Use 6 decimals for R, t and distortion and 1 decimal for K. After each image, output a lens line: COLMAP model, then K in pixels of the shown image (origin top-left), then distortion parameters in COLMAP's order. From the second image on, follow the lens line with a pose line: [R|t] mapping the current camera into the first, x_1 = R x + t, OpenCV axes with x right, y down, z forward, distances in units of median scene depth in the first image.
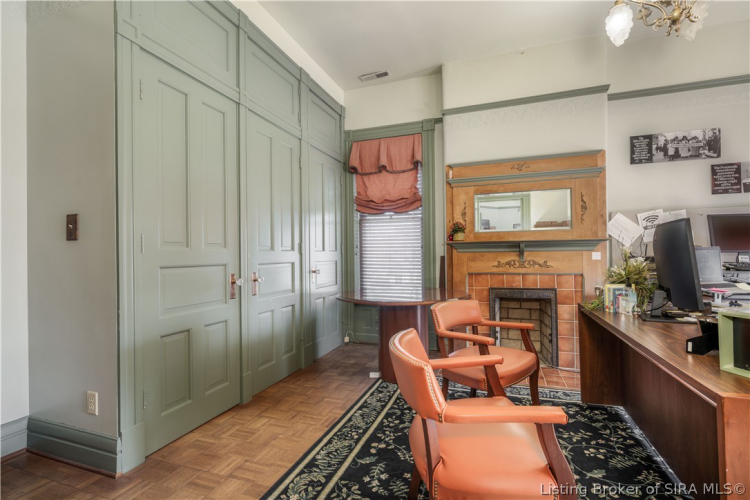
lens RADIAL K [[351.3, 0, 375.0], [0, 351.3, 250.0], [0, 0, 1]] dist [0.000336, 0.000049]
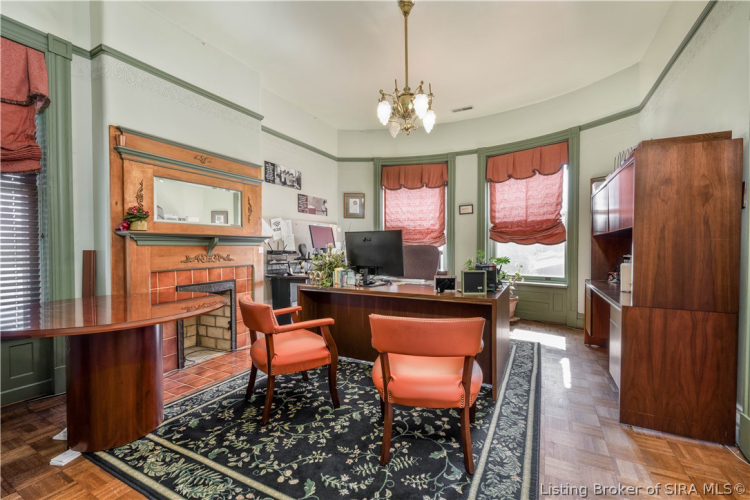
lens RADIAL K [[323.3, 0, 375.0], [0, 323.3, 250.0], [0, 0, 1]] dist [0.001949, 0.000297]
pose [[0.143534, 0.002582, 0.989642, -0.438040], [-0.010284, 0.999946, -0.001118, 0.013243], [-0.989592, -0.010017, 0.143553, 0.419112]]
